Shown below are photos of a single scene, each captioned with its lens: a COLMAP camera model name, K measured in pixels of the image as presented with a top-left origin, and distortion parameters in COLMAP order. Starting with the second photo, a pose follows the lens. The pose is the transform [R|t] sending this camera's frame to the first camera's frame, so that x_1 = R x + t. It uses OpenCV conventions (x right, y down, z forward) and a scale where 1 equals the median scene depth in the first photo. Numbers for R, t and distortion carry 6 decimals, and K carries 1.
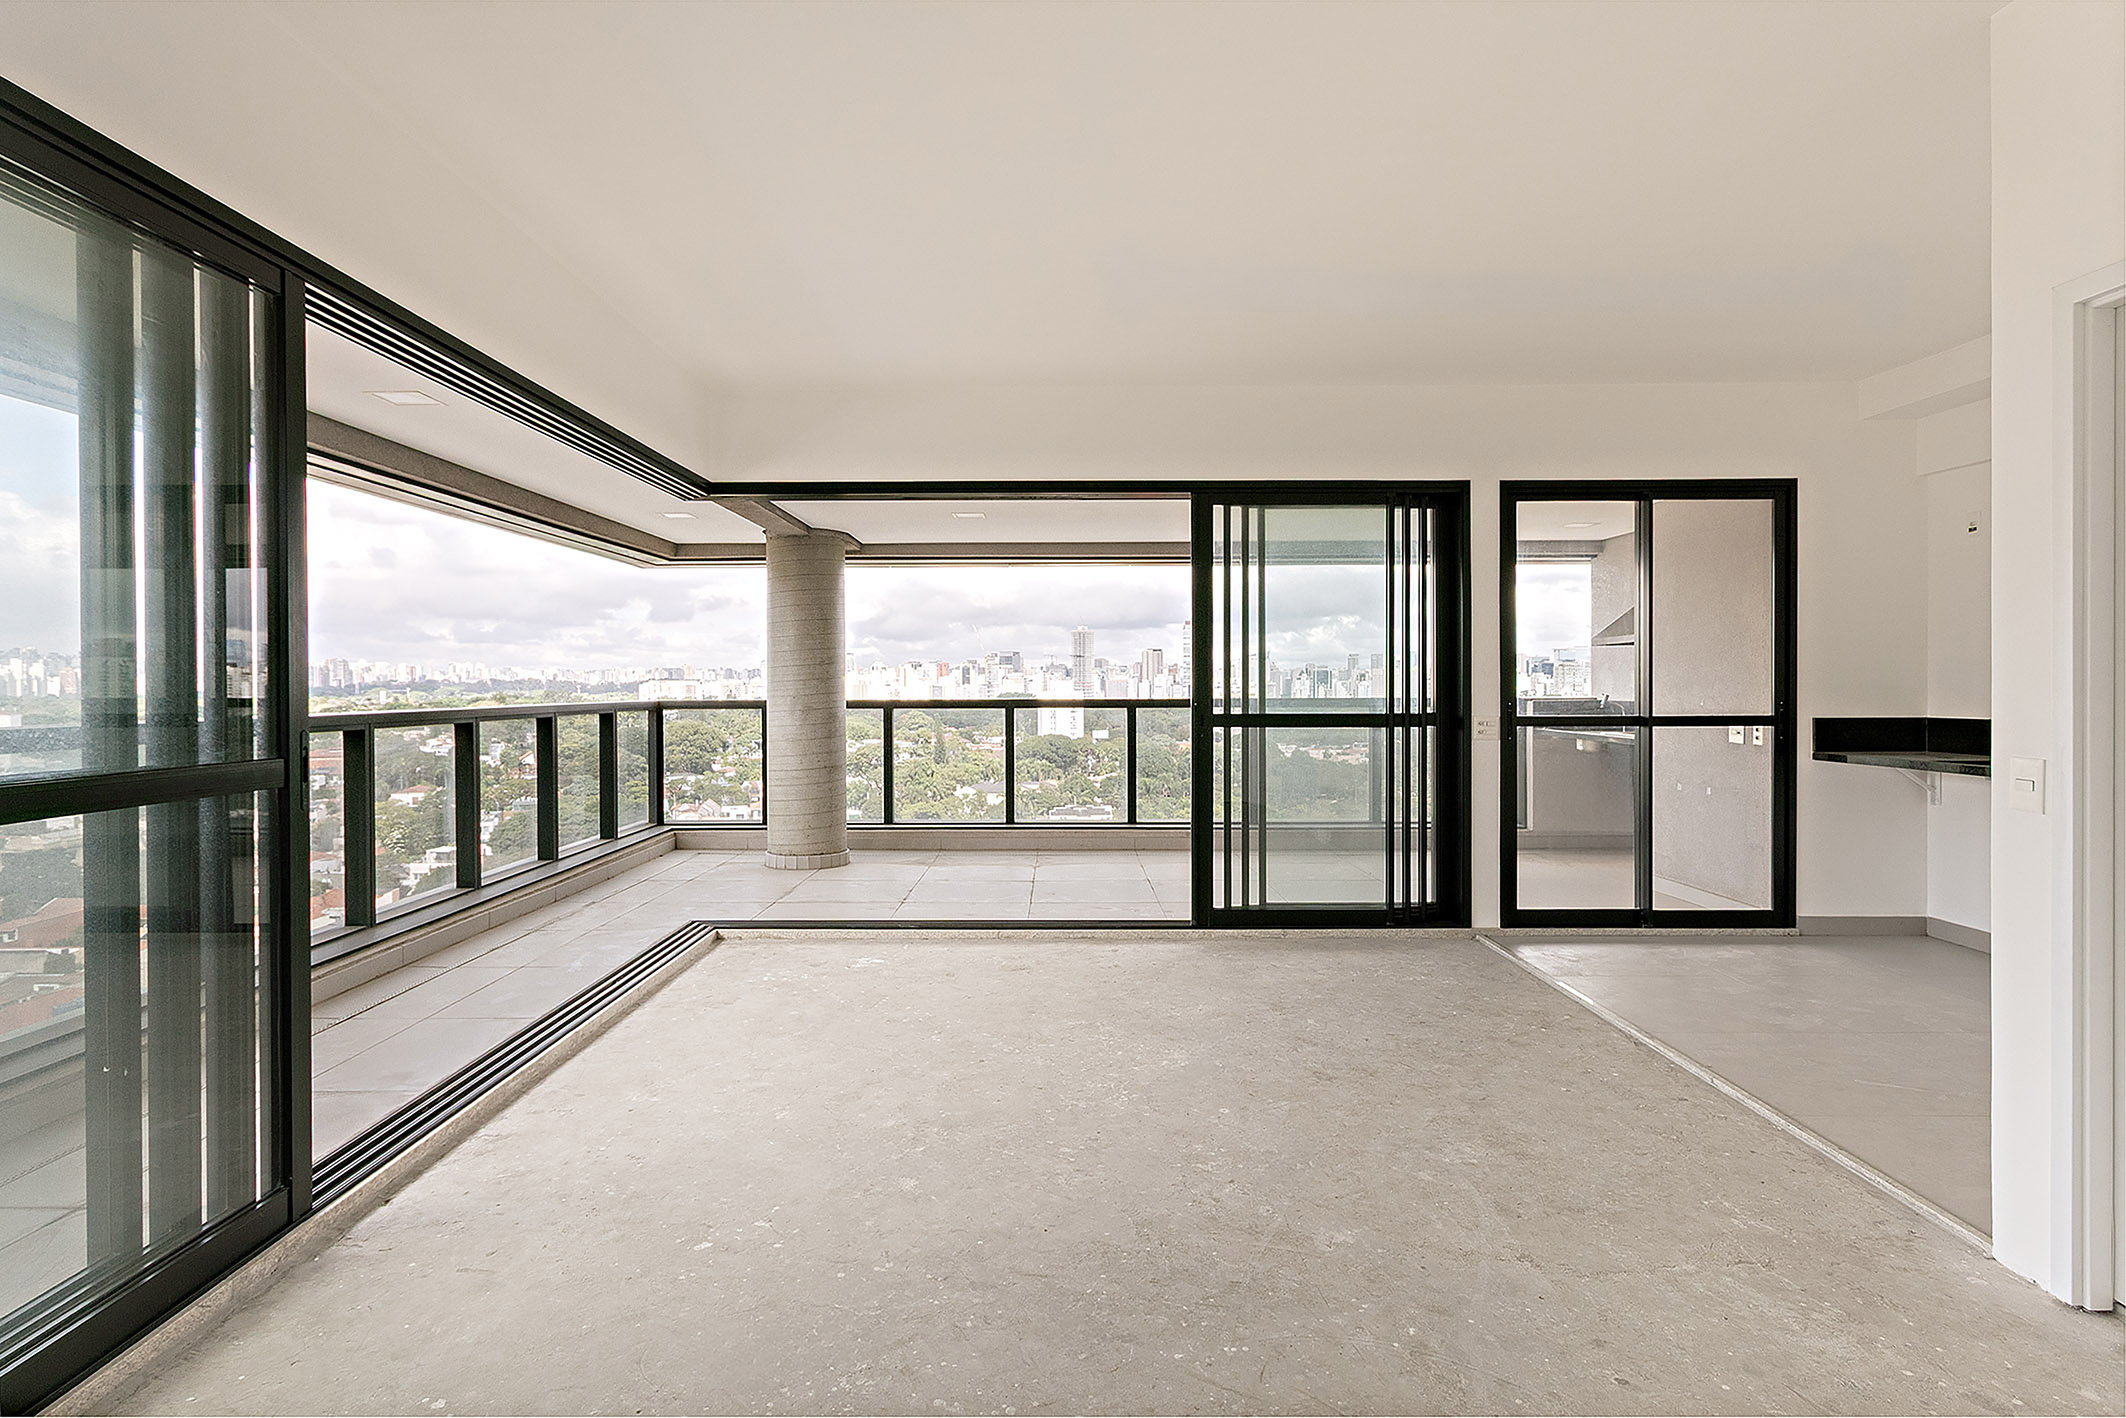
lens RADIAL K [[1059.9, 0, 1055.0], [0, 1059.9, 683.5], [0, 0, 1]] dist [0.004541, 0.001290]
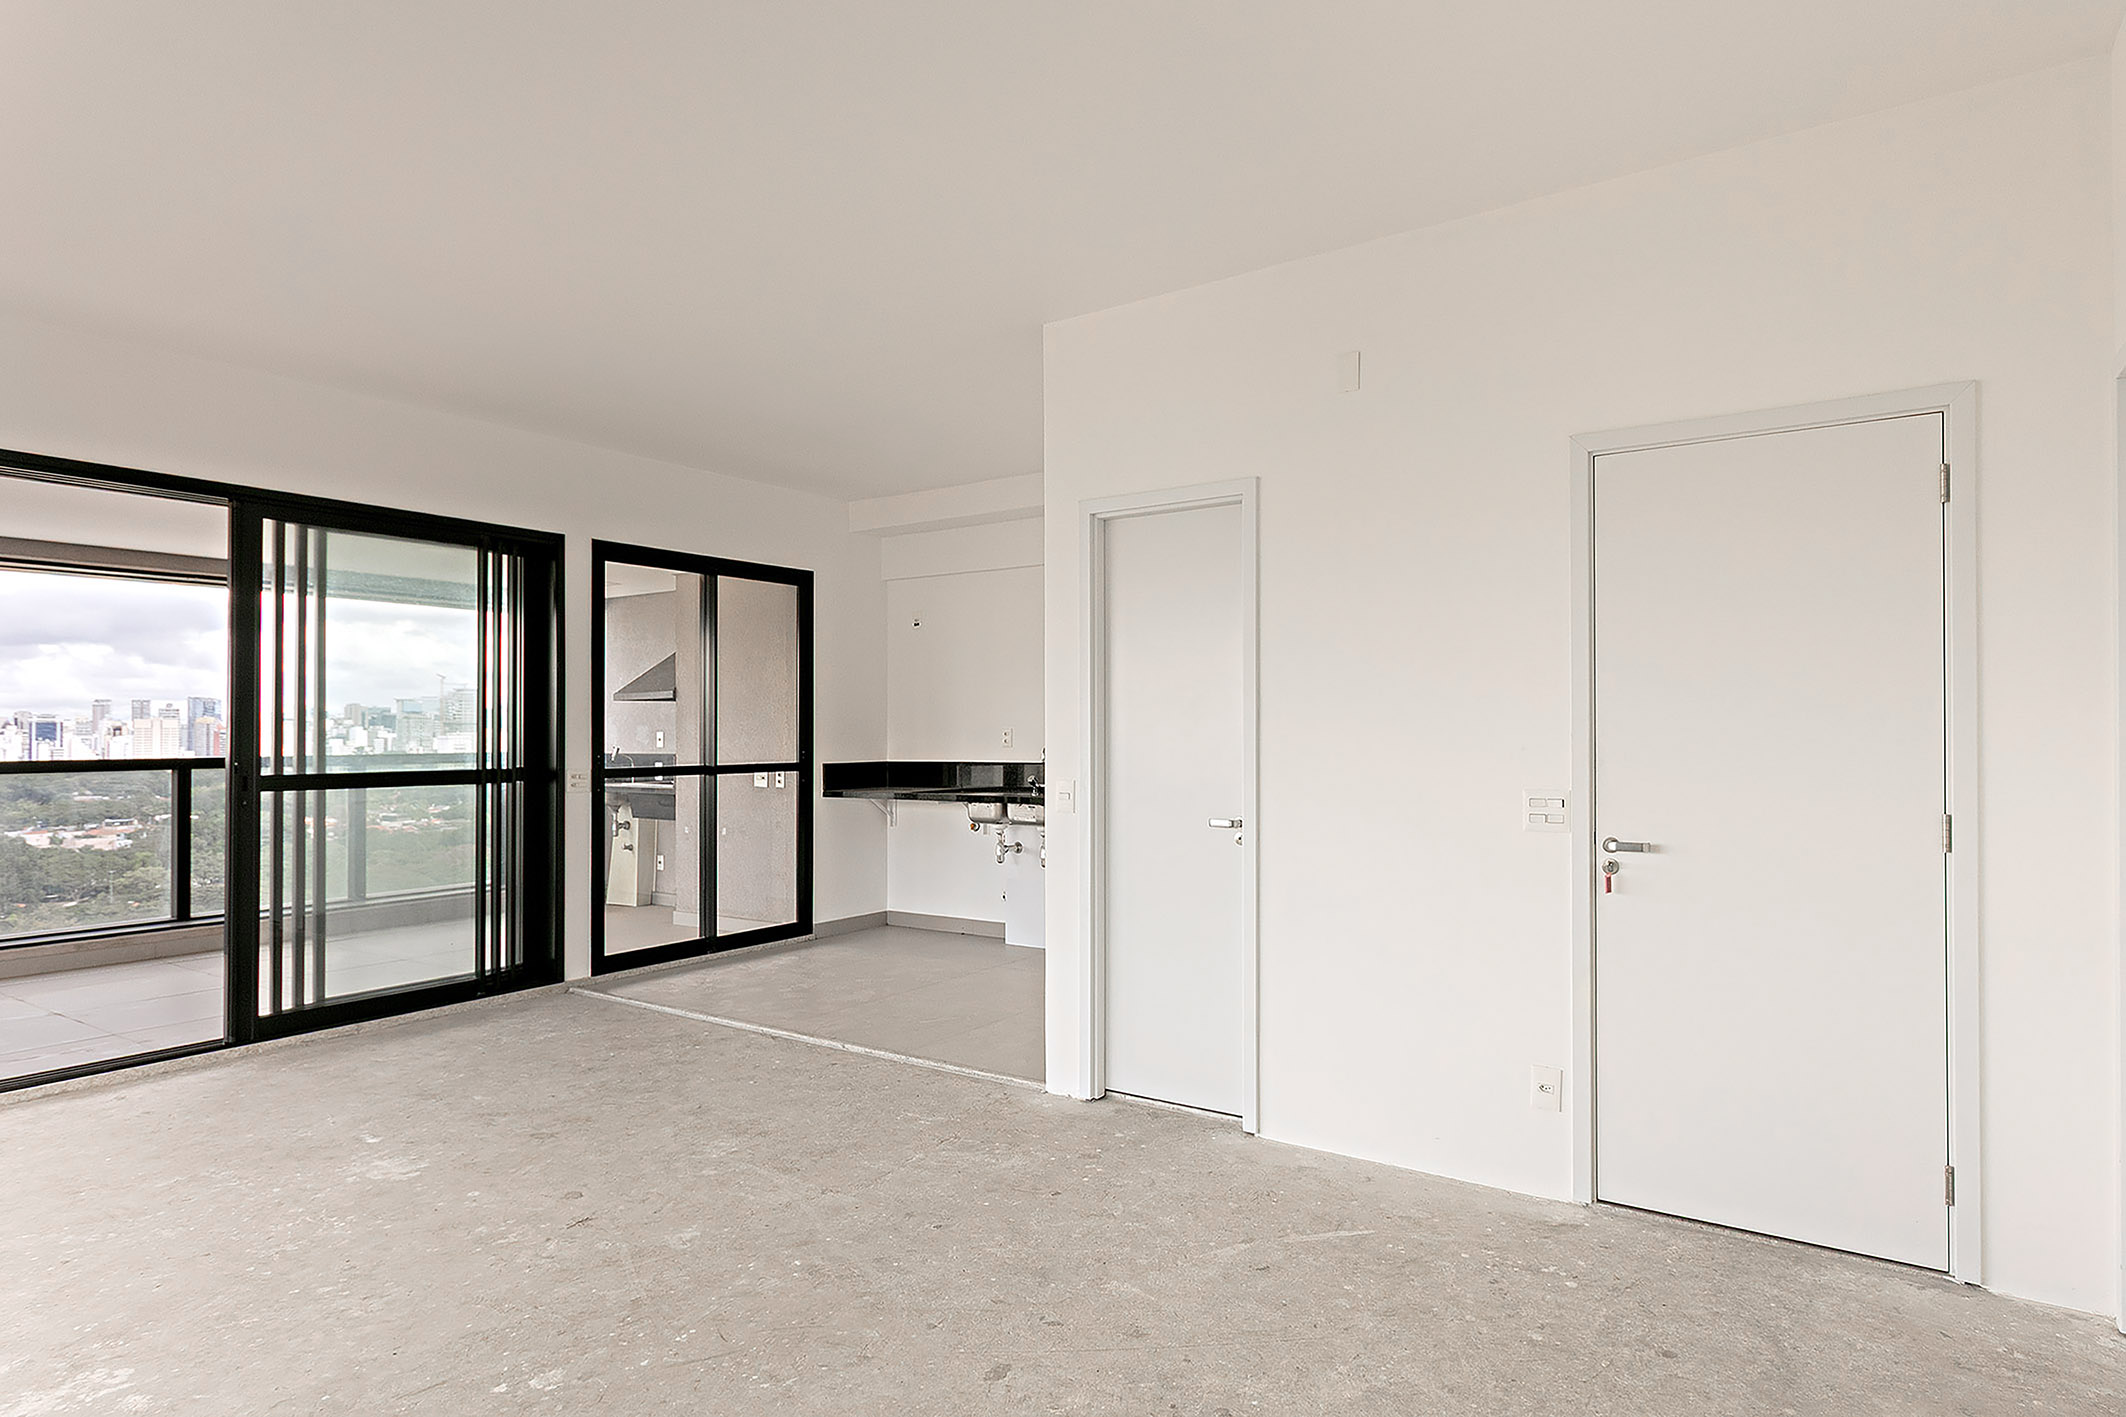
lens RADIAL K [[1171.1, 0, 1058.5], [0, 1171.1, 719.6], [0, 0, 1]] dist [-0.000094, 0.000889]
pose [[0.563250, 0.009219, 0.826235, -0.252994], [0.003825, 0.999898, -0.013764, 0.000560], [-0.826278, 0.010913, 0.563157, -0.007779]]
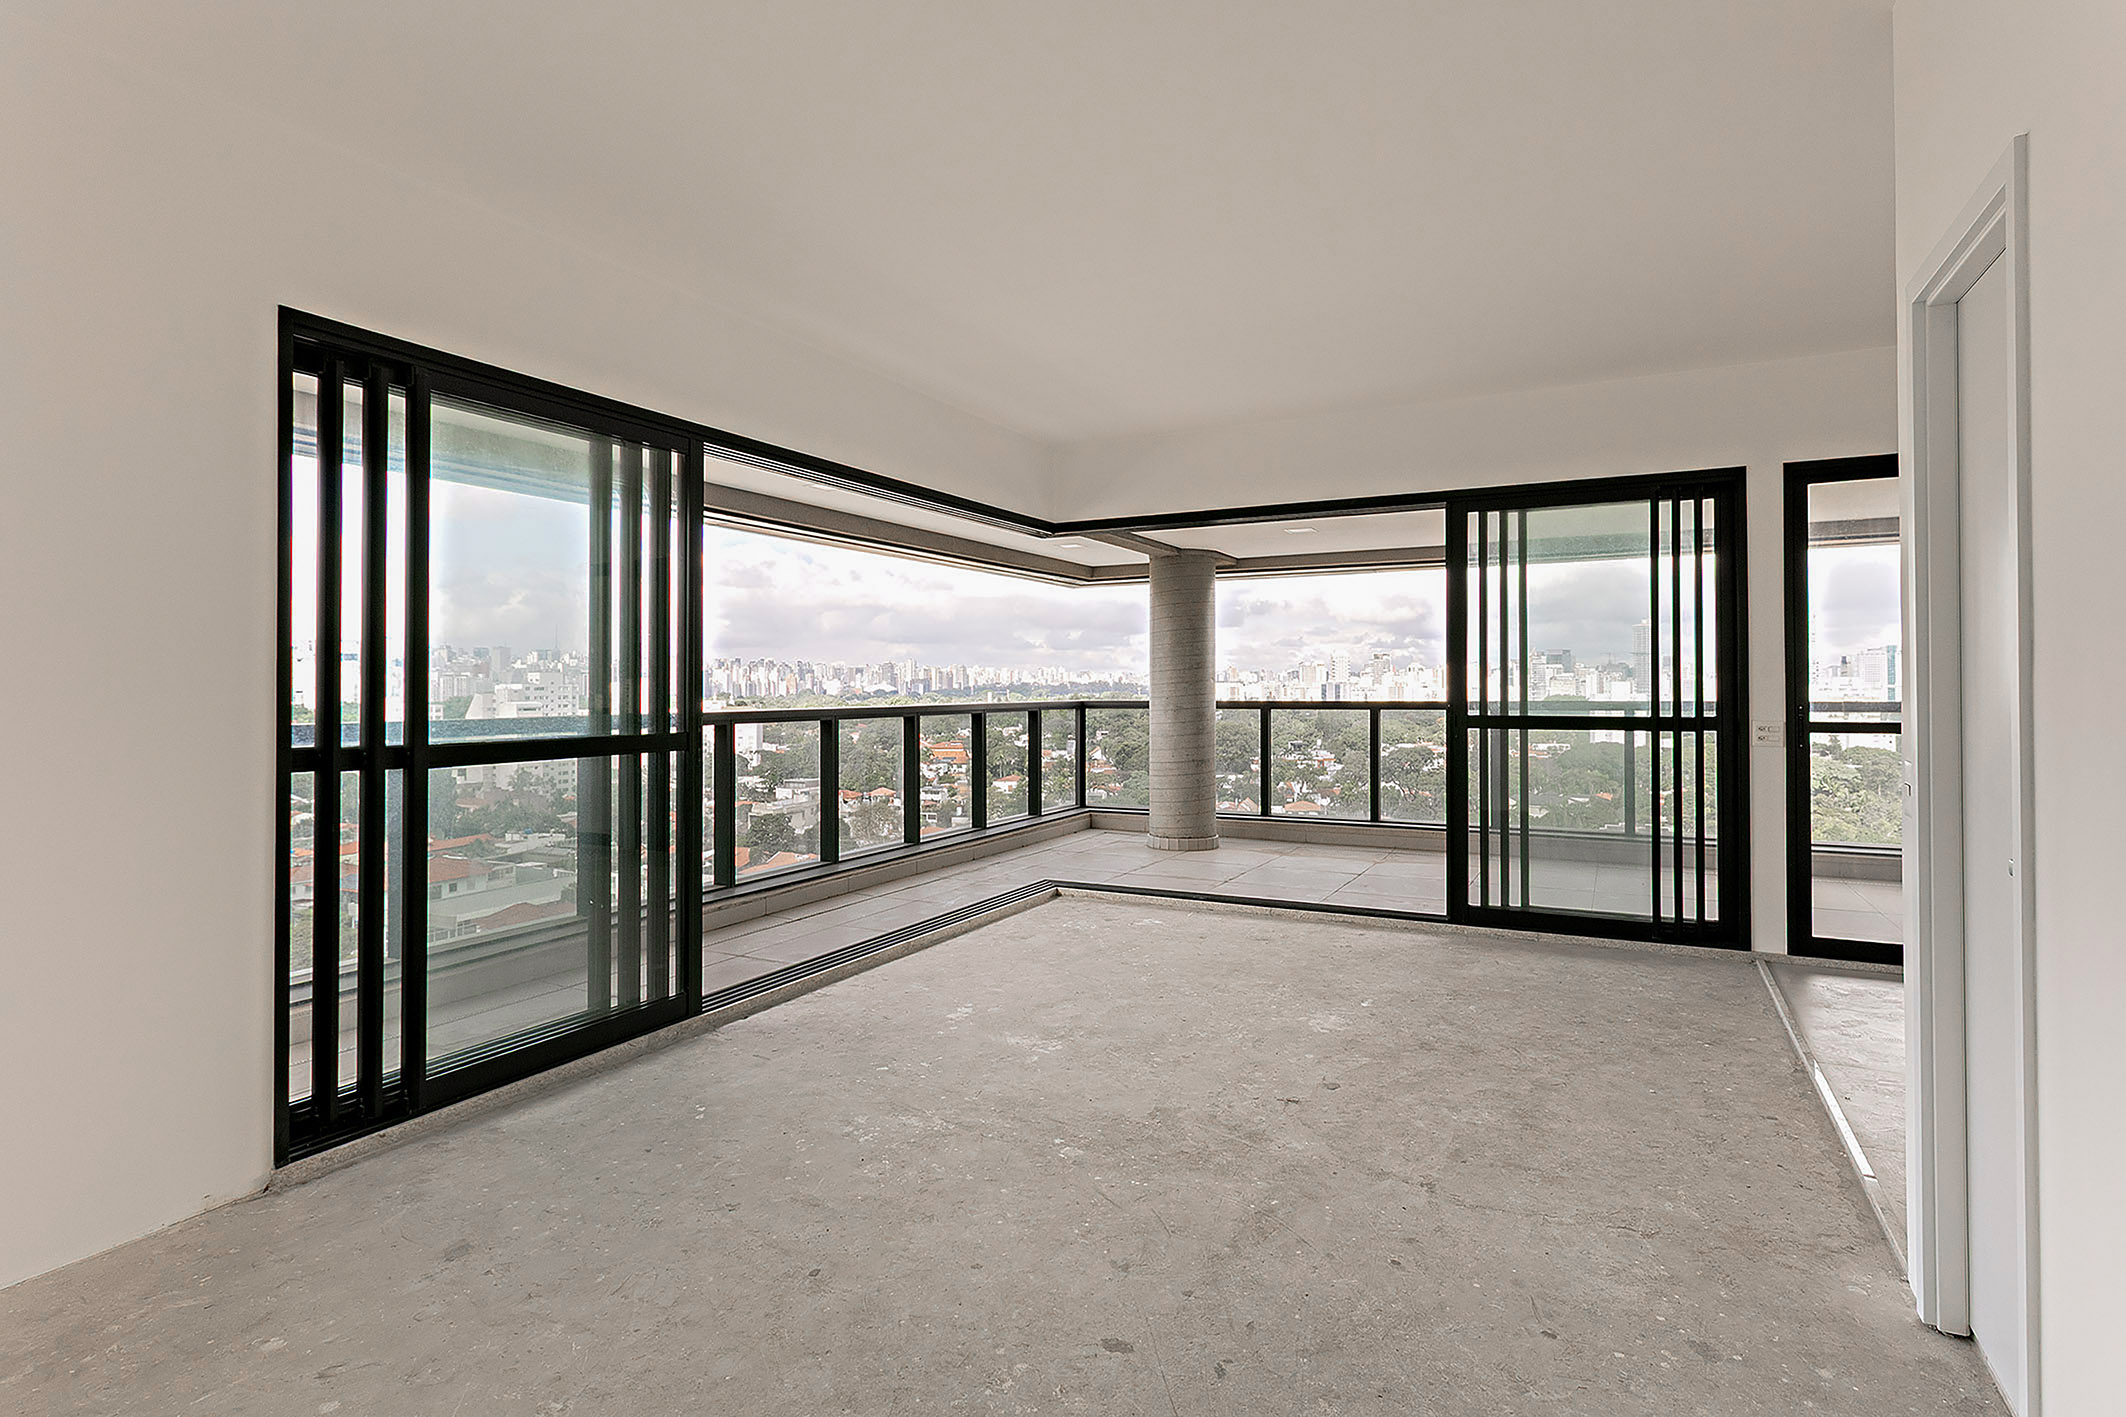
lens RADIAL K [[1059.9, 0, 1055.0], [0, 1059.9, 683.0], [0, 0, 1]] dist [0.004541, 0.001290]
pose [[0.883193, -0.003339, -0.468997, 0.285496], [0.002531, 0.999994, -0.002353, -0.001691], [0.469002, 0.000892, 0.883197, -0.095685]]
